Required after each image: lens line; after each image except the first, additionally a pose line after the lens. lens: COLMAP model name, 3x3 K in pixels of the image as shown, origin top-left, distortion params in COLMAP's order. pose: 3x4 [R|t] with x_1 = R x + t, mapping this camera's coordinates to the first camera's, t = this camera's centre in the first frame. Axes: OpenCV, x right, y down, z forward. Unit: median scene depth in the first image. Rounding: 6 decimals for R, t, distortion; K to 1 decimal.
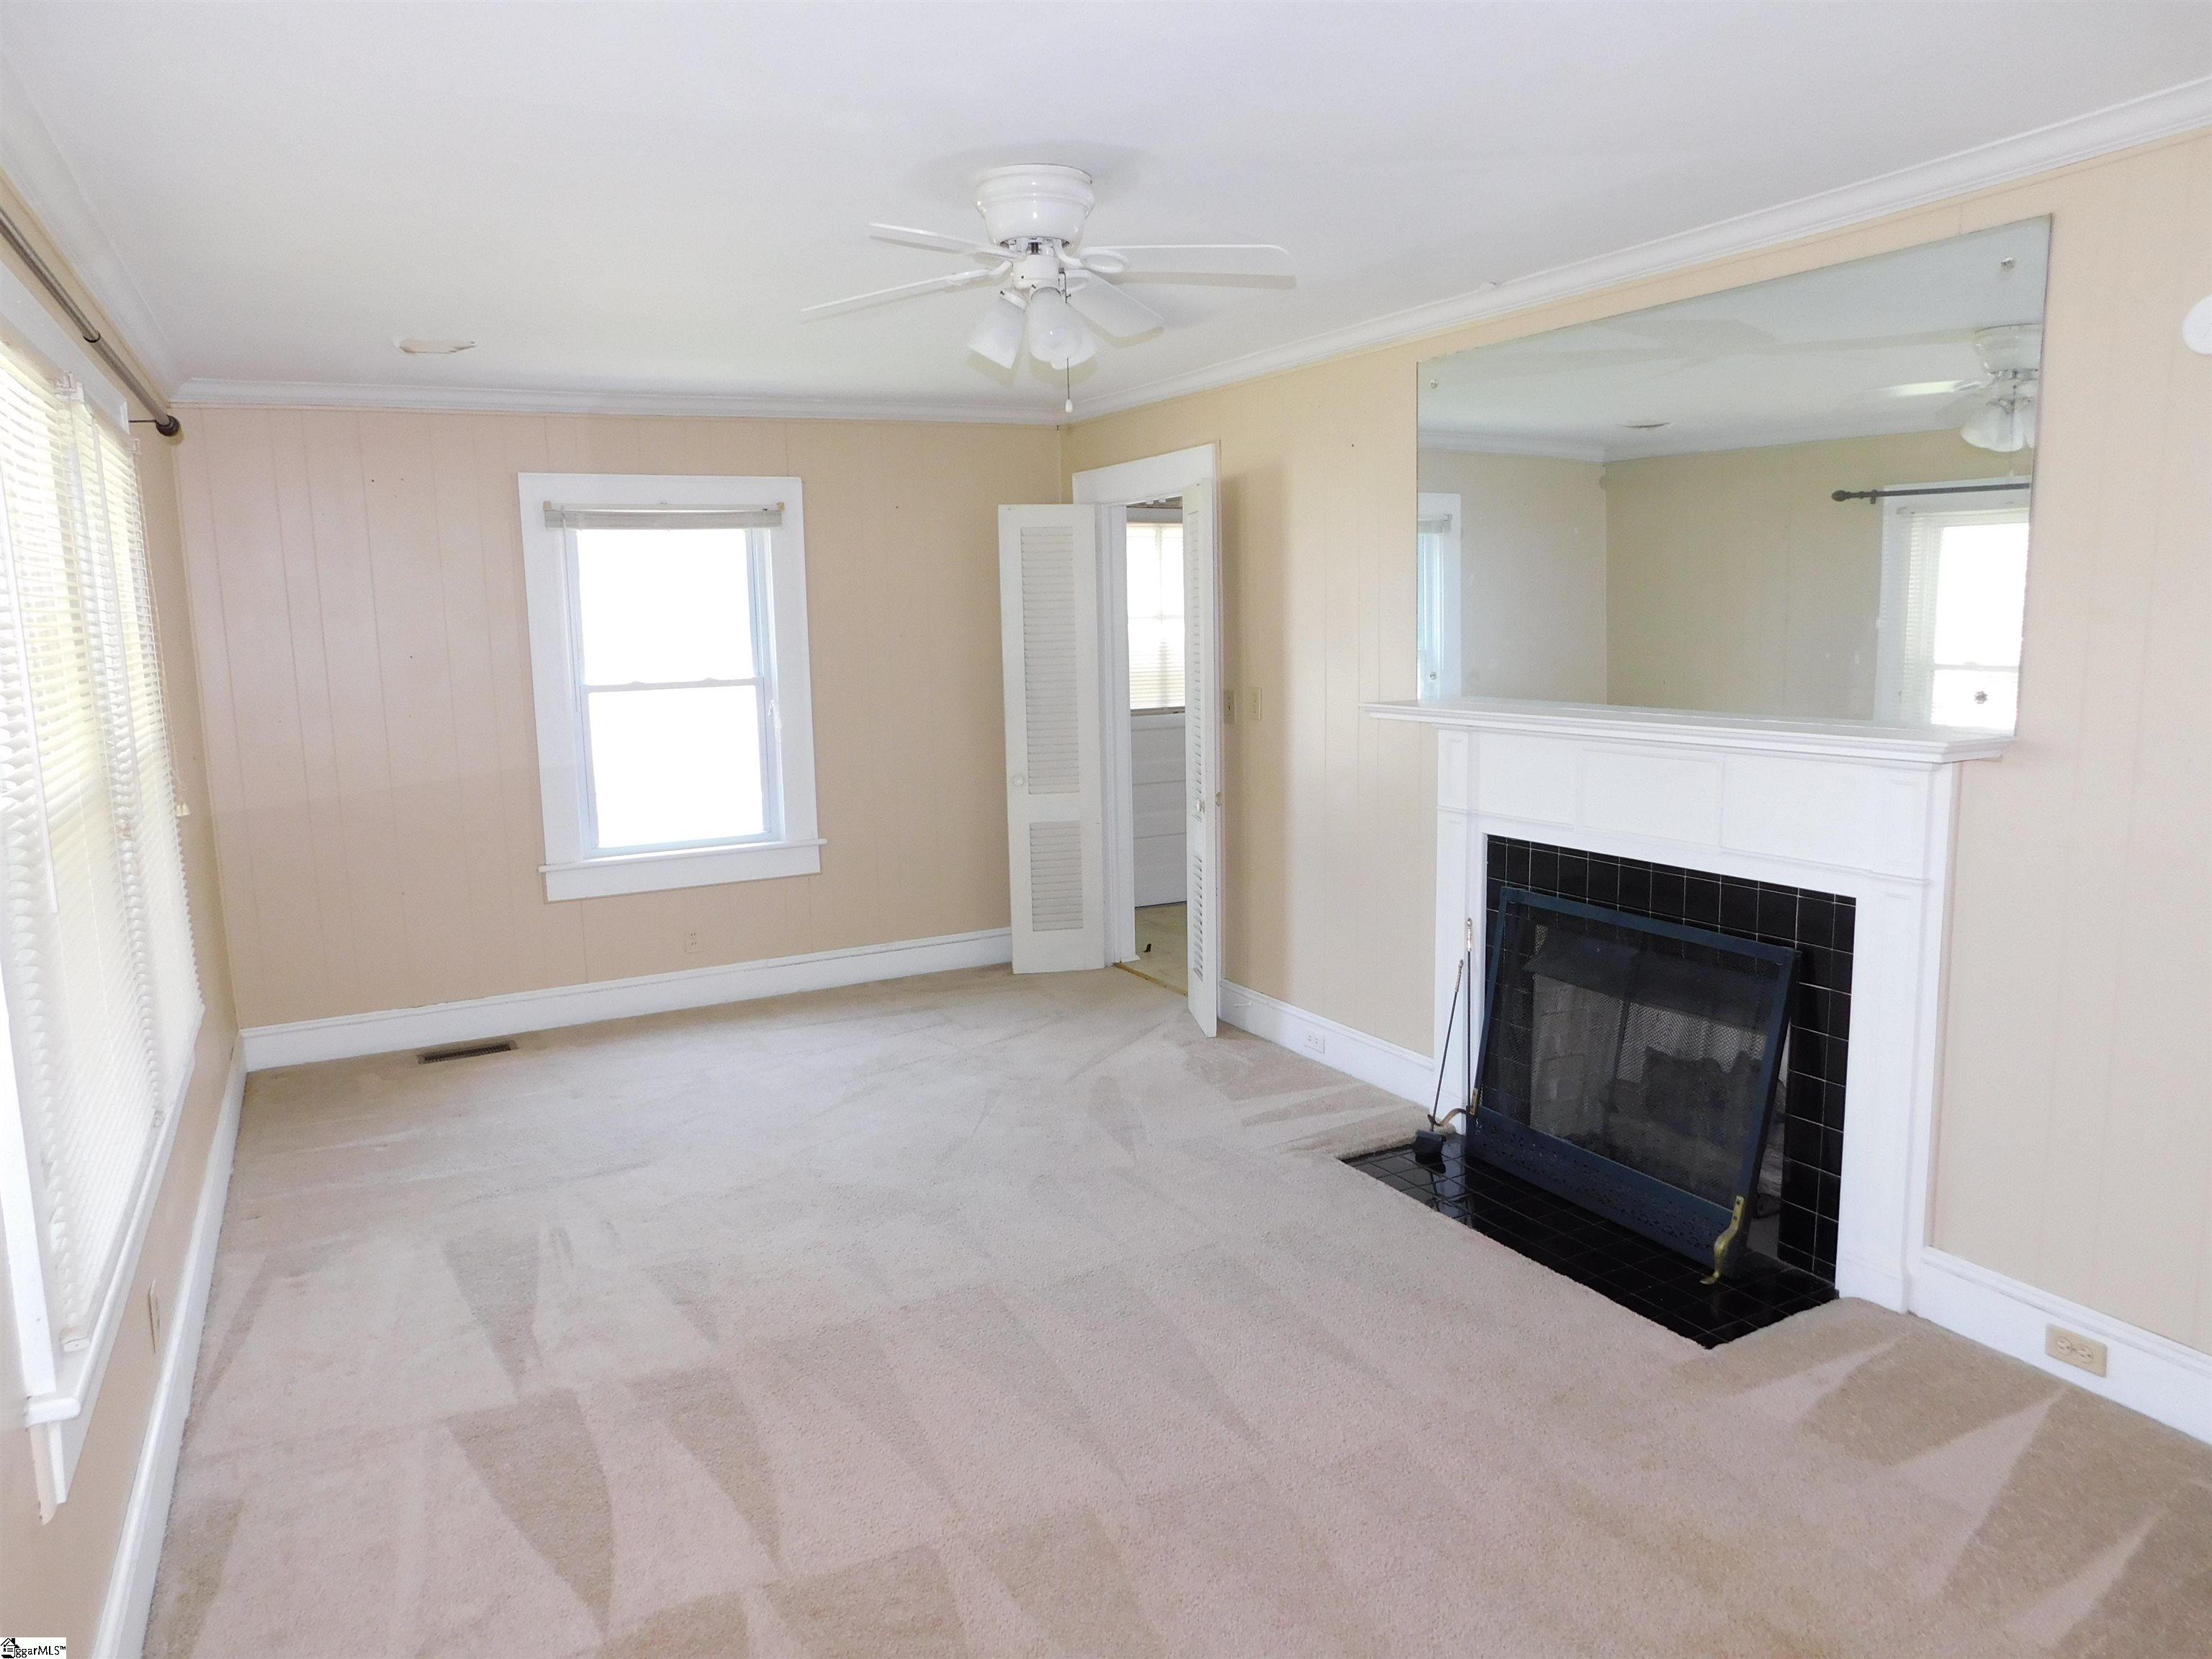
lens RADIAL K [[1474.0, 0, 1100.6], [0, 1474.0, 833.0], [0, 0, 1]] dist [-0.045676, 0.003992]
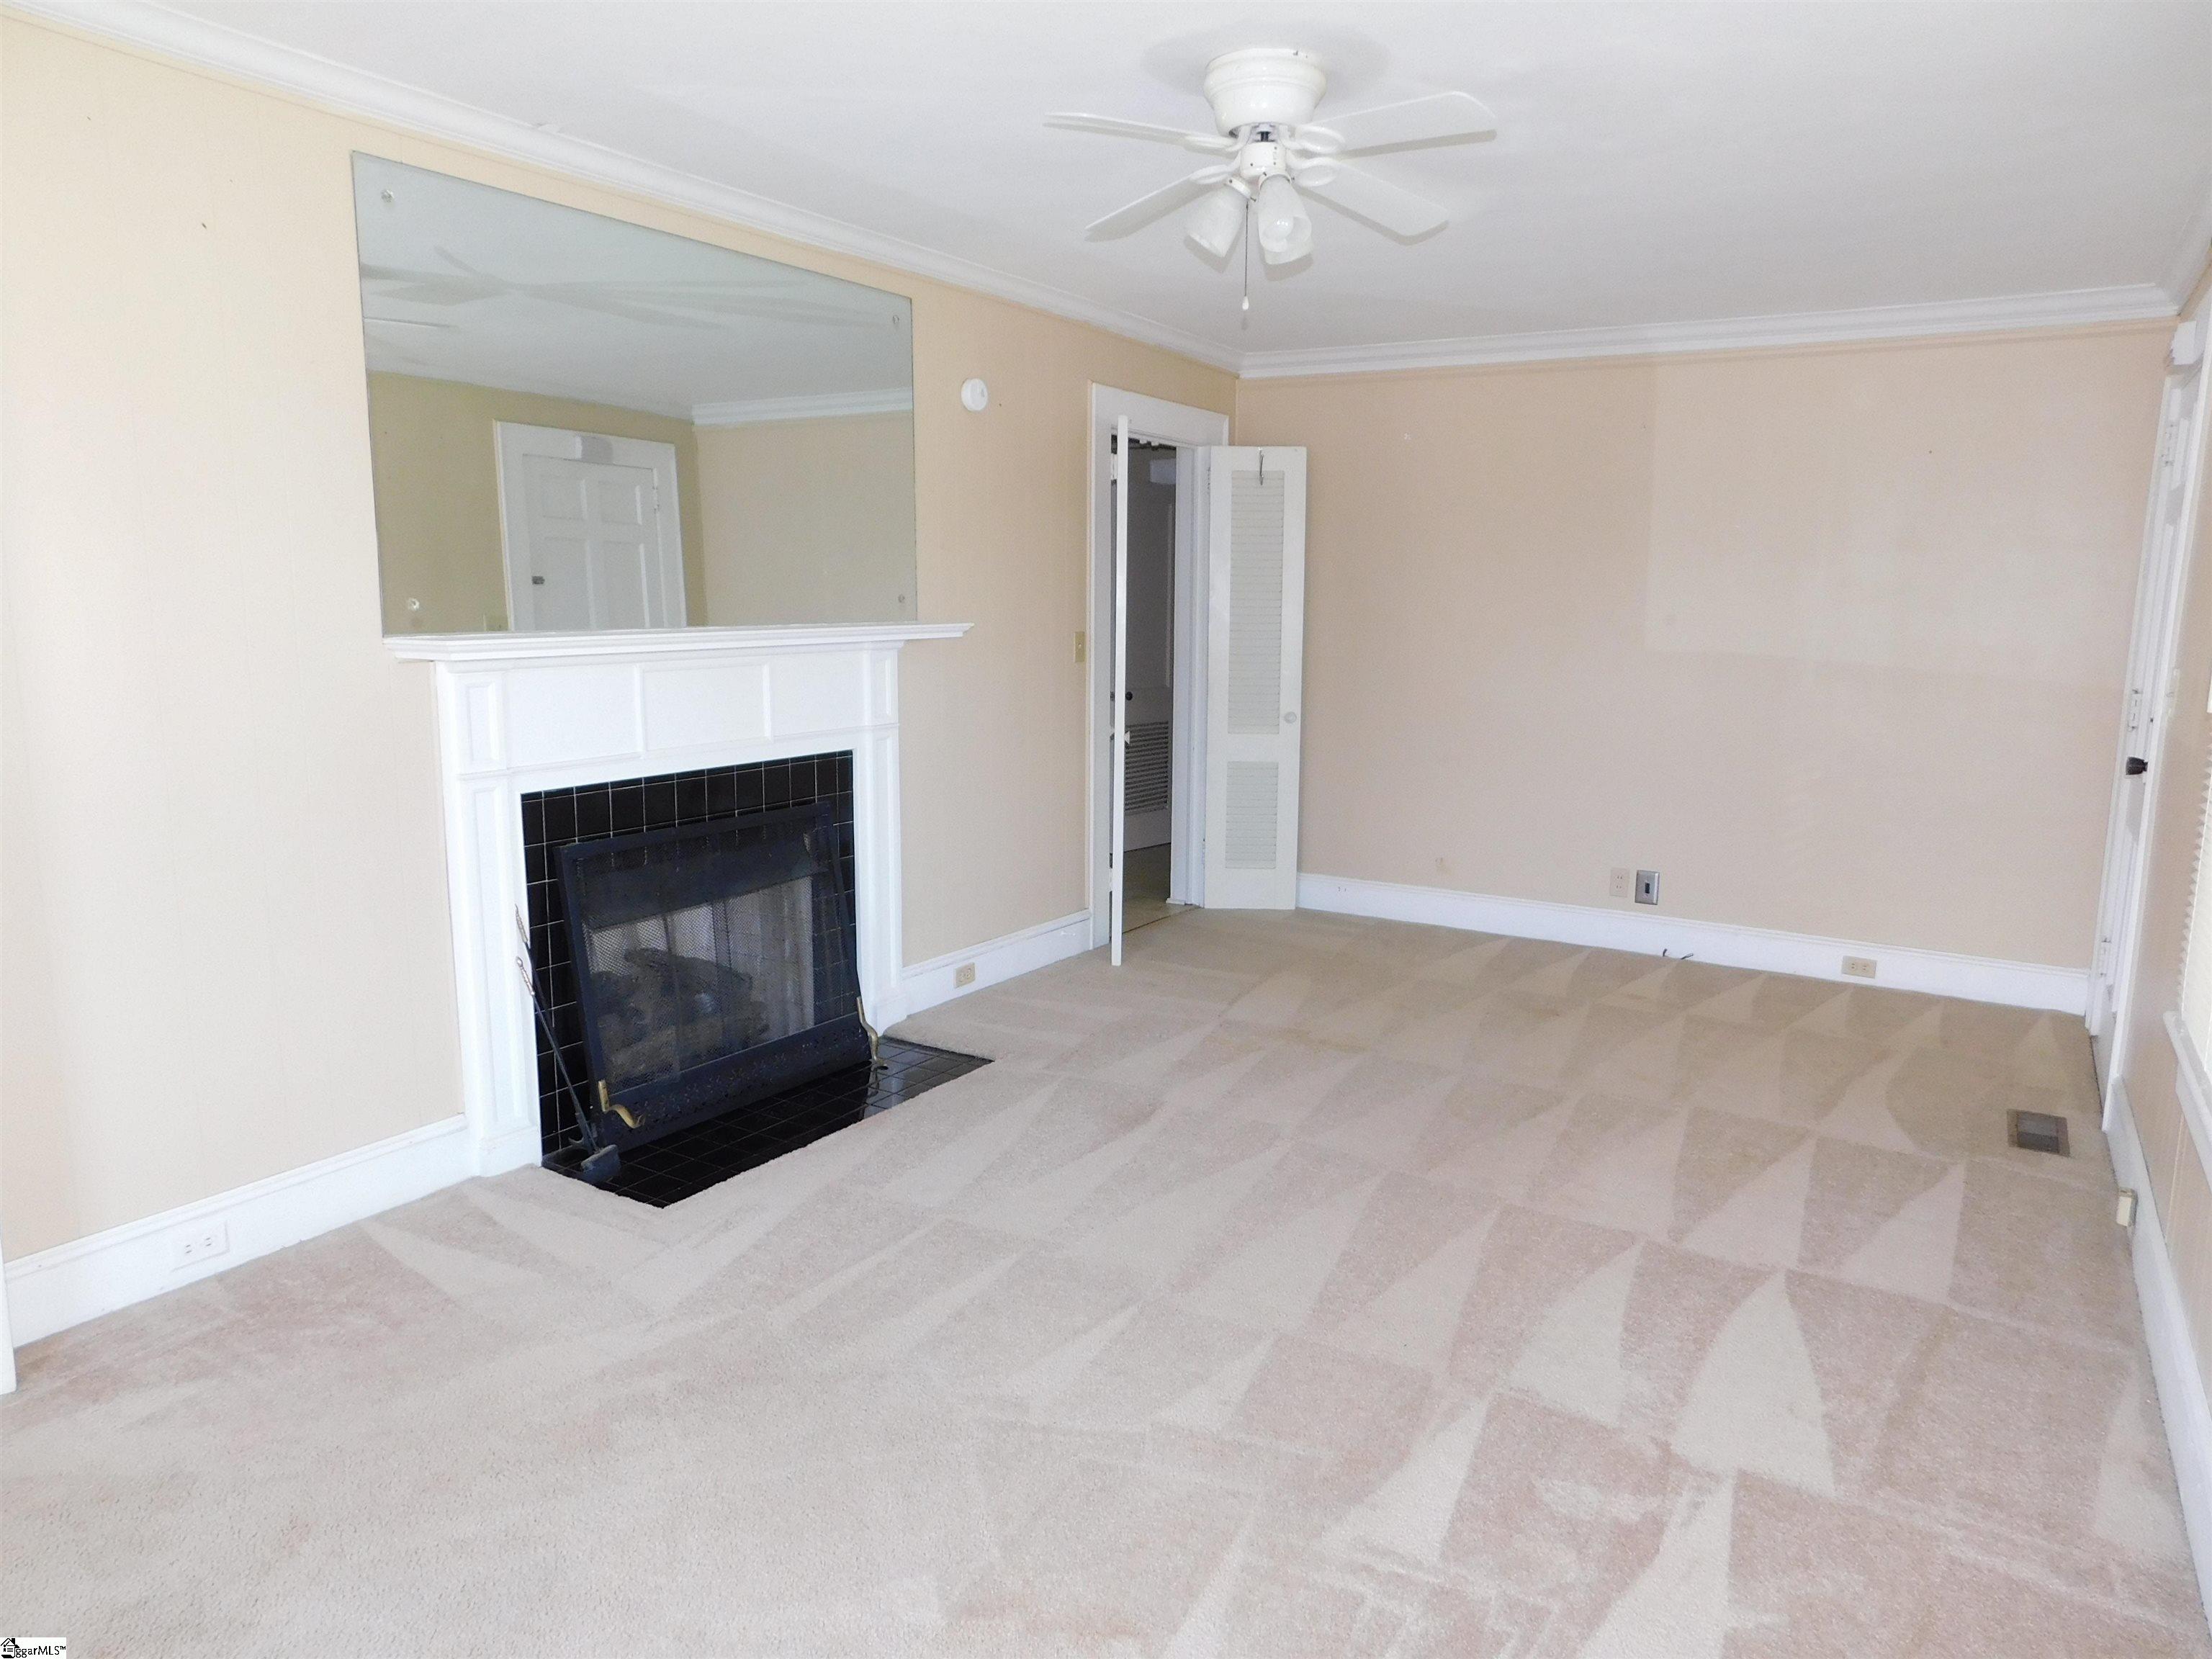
lens RADIAL K [[1474.0, 0, 1100.6], [0, 1474.0, 833.0], [0, 0, 1]] dist [-0.045676, 0.003992]
pose [[-0.508168, -0.124202, 0.852256, -0.464356], [0.126928, 0.967942, 0.216743, -0.088301], [-0.851854, 0.218317, -0.476112, 0.865747]]
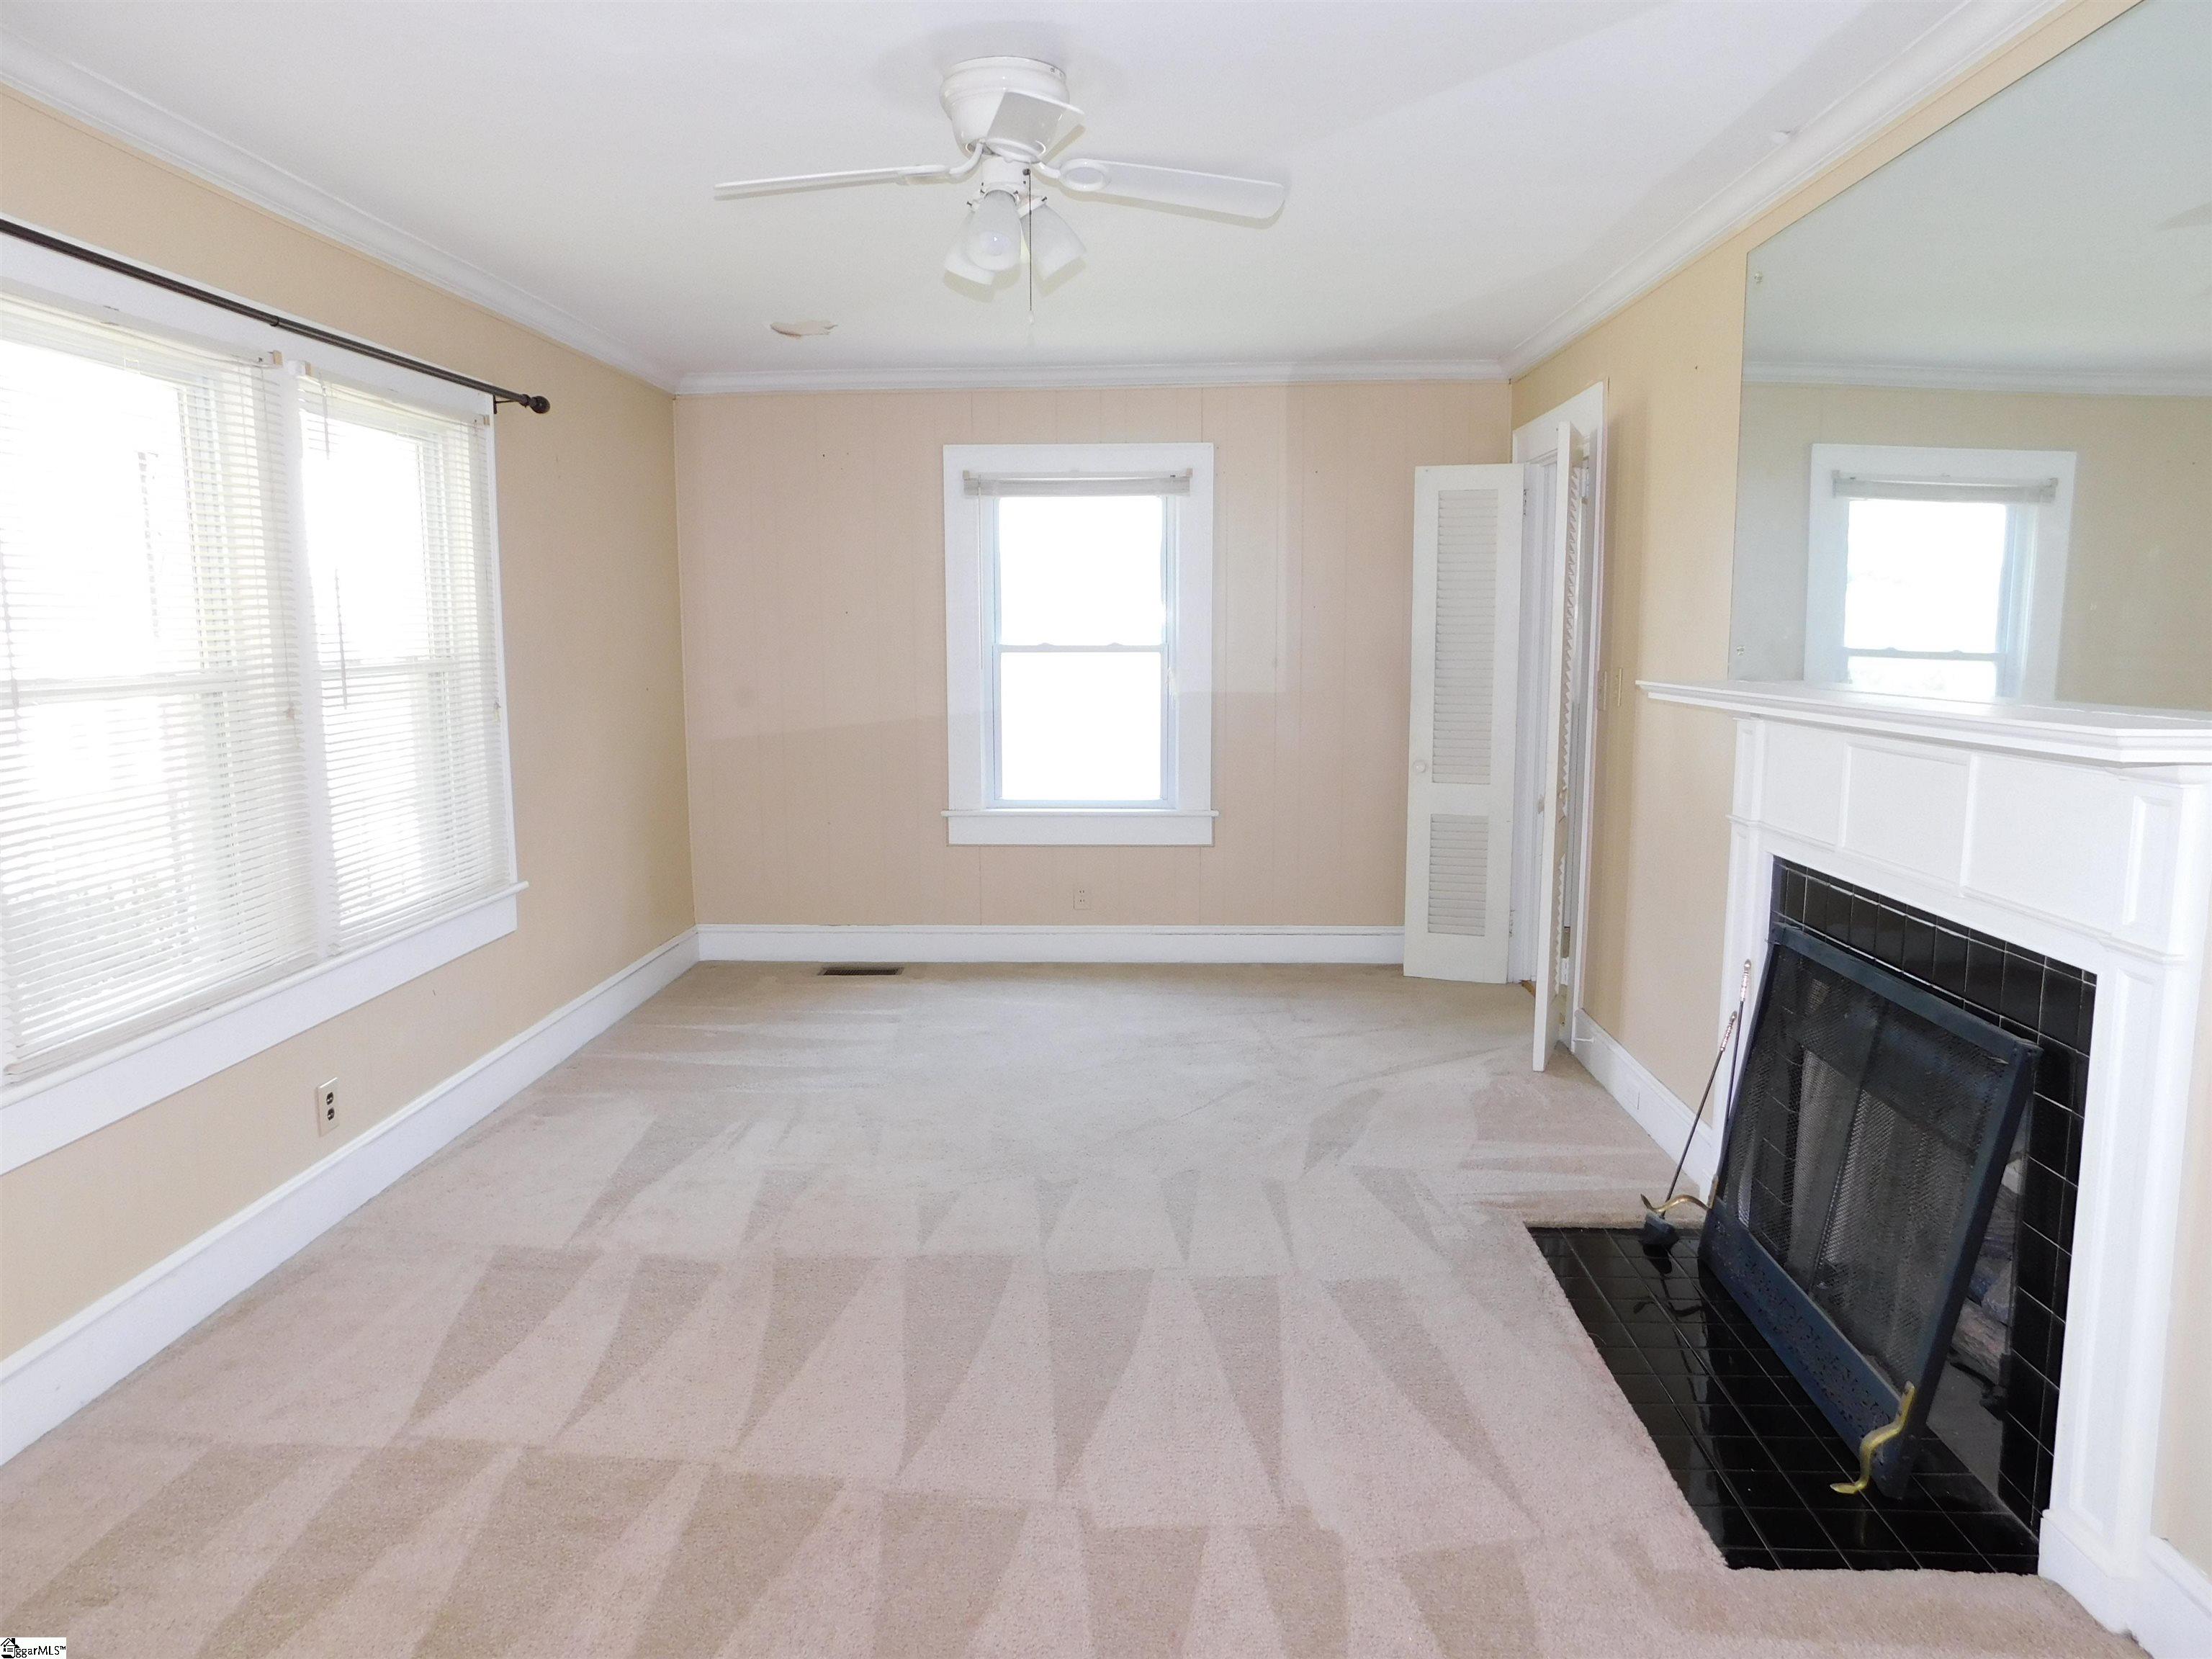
lens RADIAL K [[1474.0, 0, 1100.6], [0, 1474.0, 833.0], [0, 0, 1]] dist [-0.045676, 0.003992]
pose [[0.860248, 0.091250, -0.501645, 0.273608], [-0.092915, 0.995437, 0.021736, 0.004844], [0.501339, 0.027912, 0.864801, 0.124668]]
